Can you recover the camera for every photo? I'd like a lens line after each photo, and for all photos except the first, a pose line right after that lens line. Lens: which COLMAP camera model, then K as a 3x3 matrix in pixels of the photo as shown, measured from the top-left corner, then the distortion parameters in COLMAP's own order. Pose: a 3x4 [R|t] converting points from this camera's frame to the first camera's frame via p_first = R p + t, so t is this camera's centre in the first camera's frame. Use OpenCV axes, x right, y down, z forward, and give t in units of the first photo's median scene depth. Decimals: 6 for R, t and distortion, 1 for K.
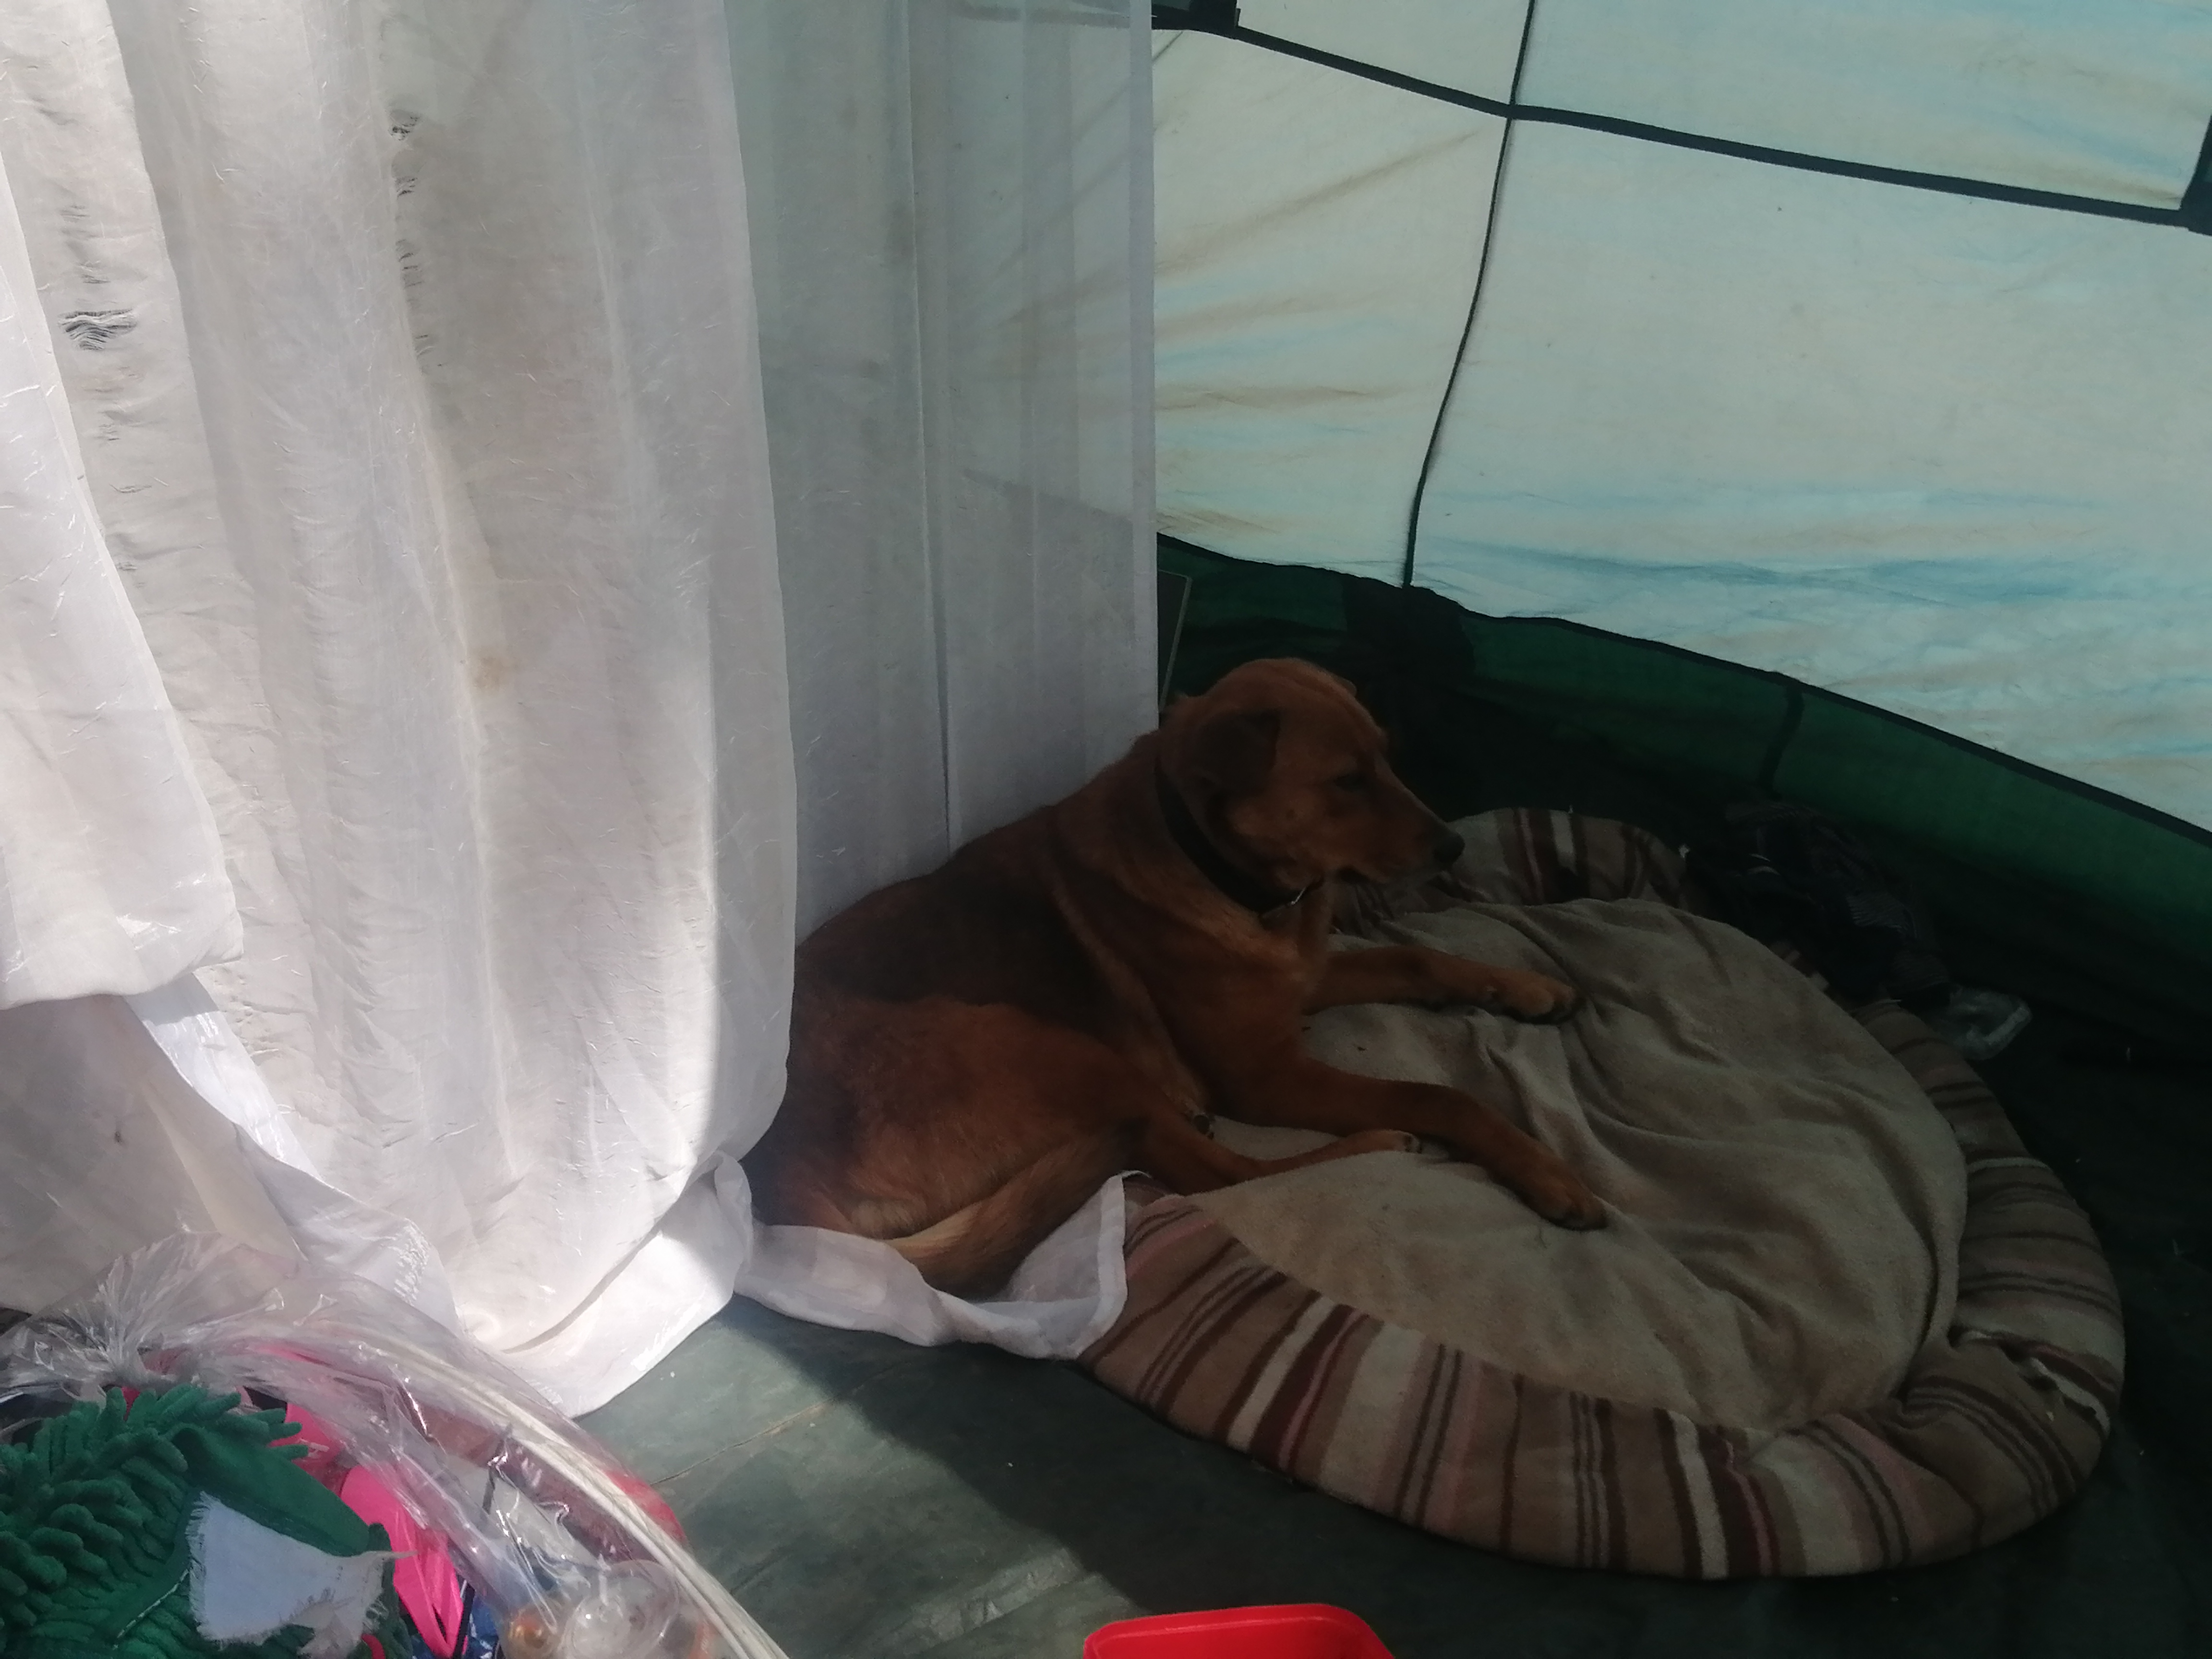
lens RADIAL K [[3022.9, 0, 1106.3], [0, 3022.9, 813.8], [0, 0, 1]] dist [-0.009195, 0.000000]
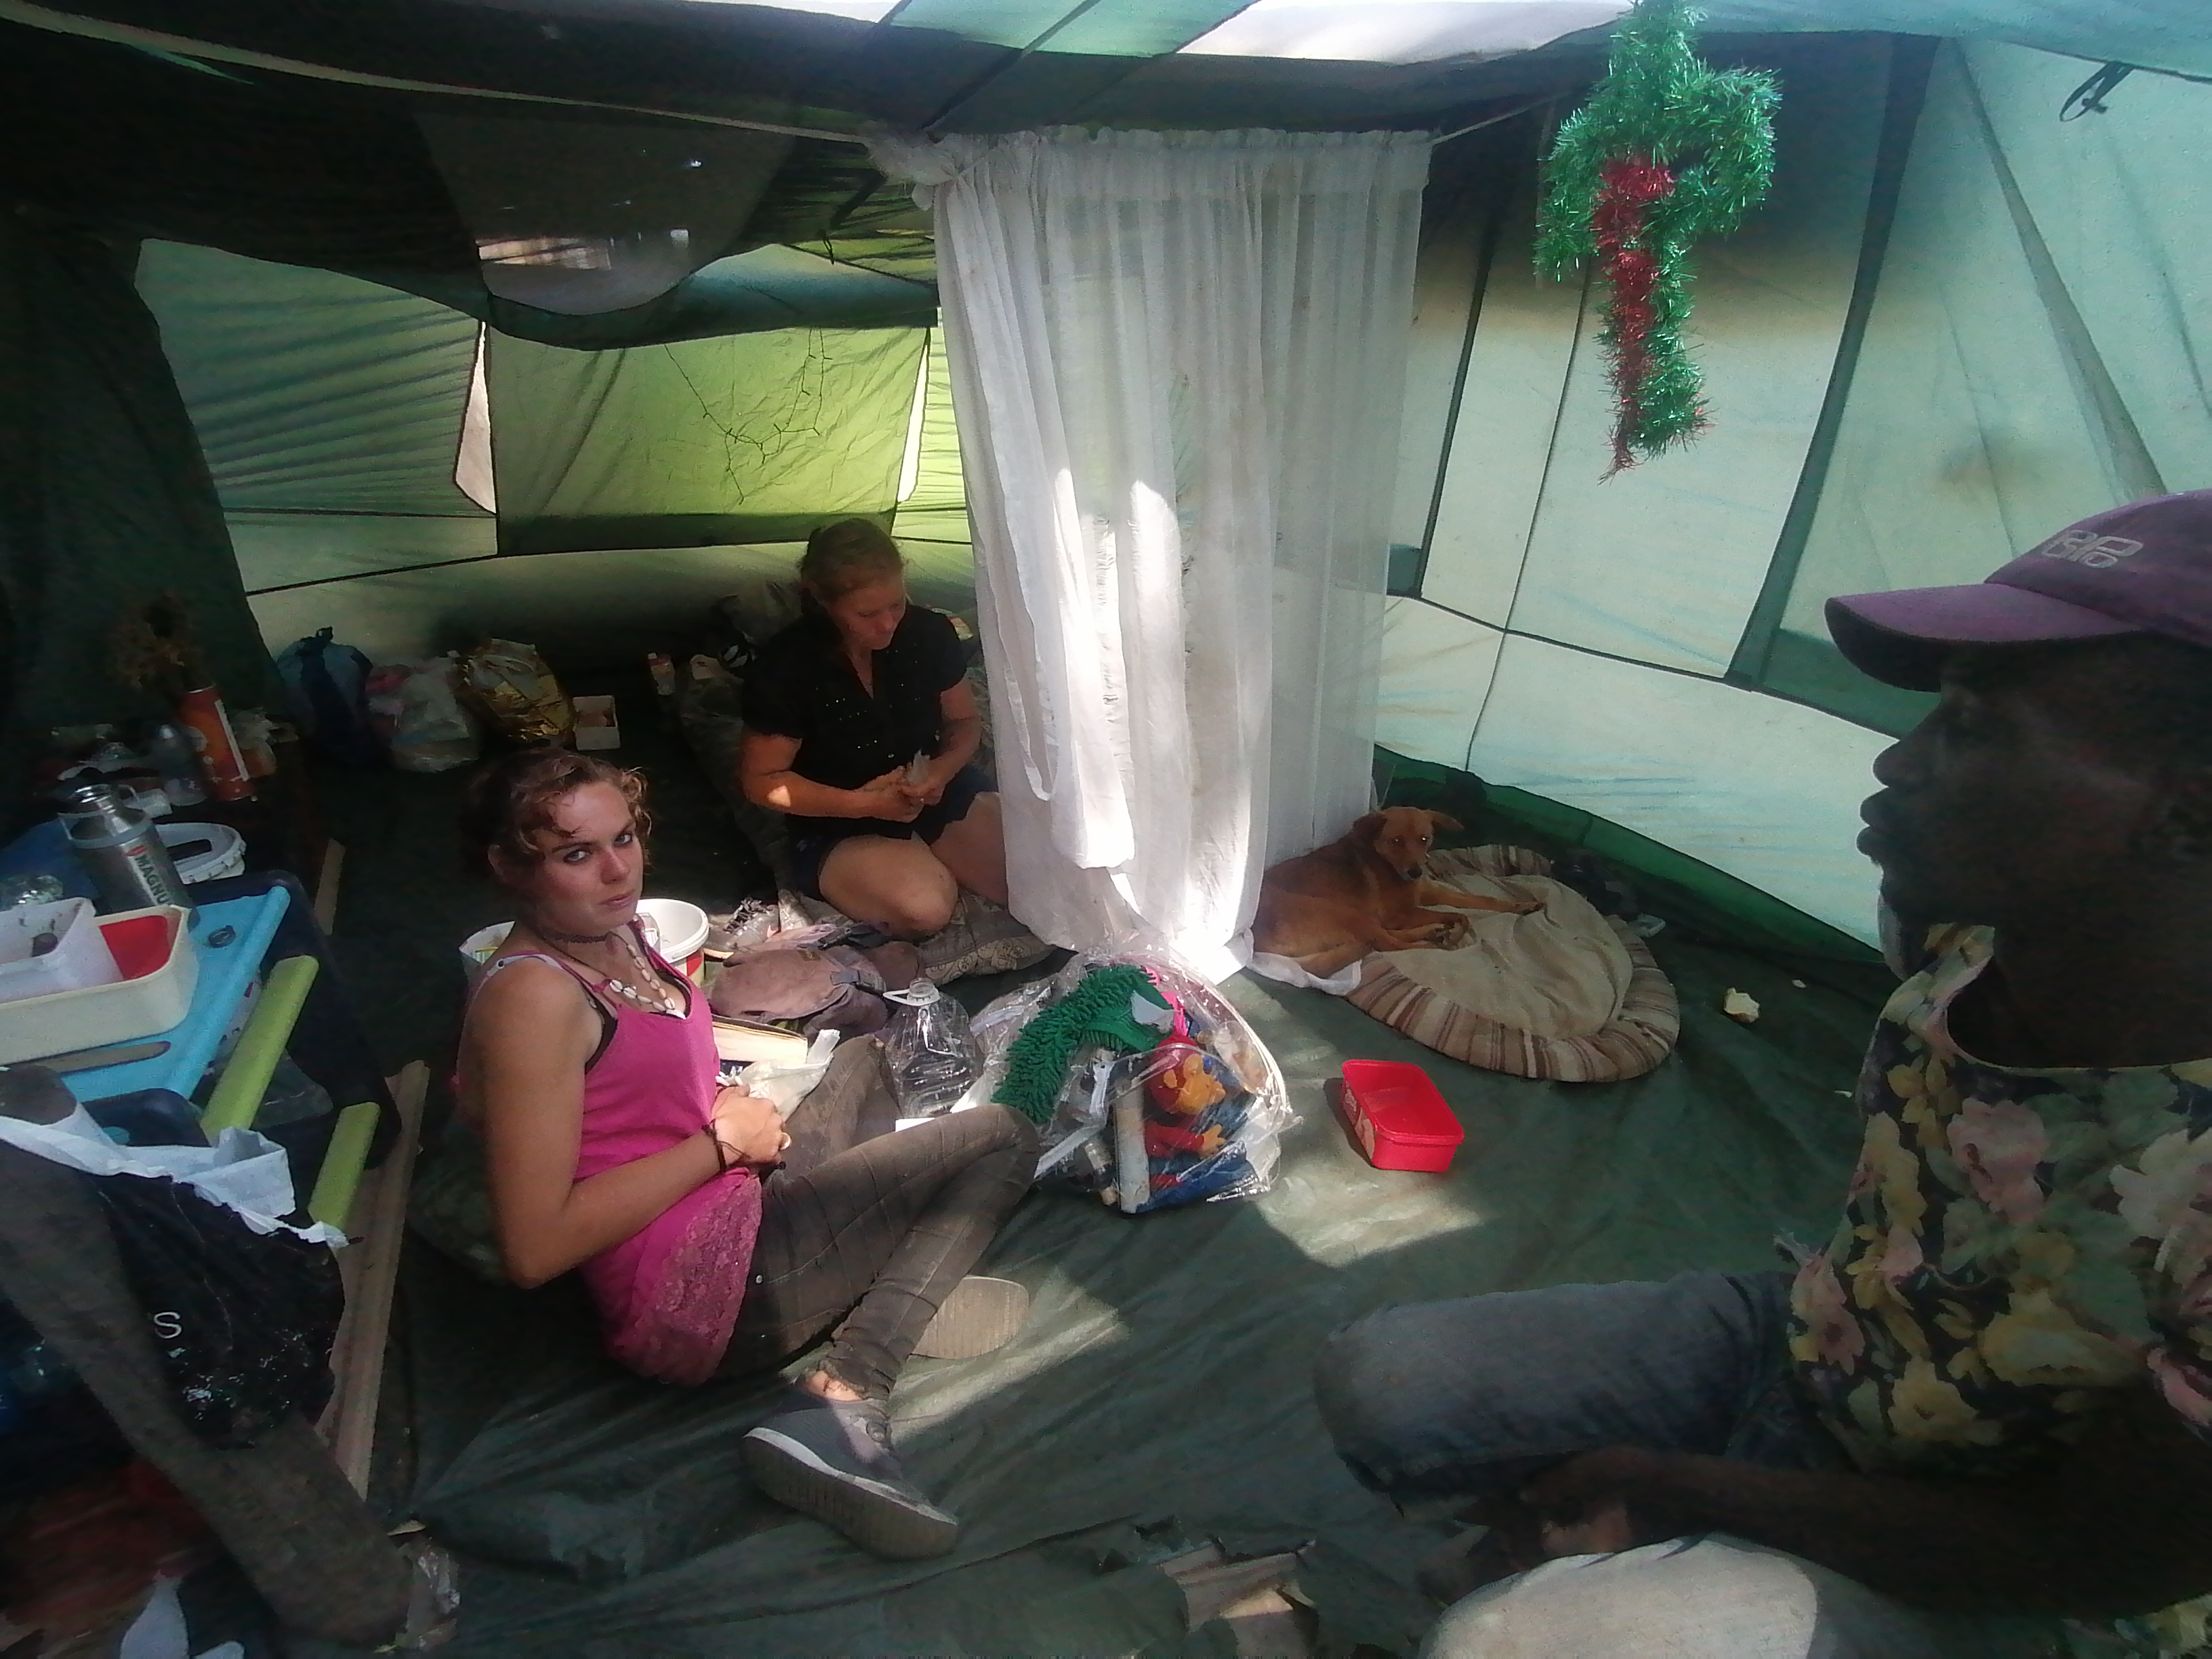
lens RADIAL K [[1089.9, 0, 1092.7], [0, 1089.9, 827.1], [0, 0, 1]] dist [-0.000539, -0.002054]
pose [[0.968856, 0.067950, -0.238118, -0.004644], [-0.066456, 0.997687, 0.014306, -0.012102], [0.238539, 0.001964, 0.971131, -0.294527]]
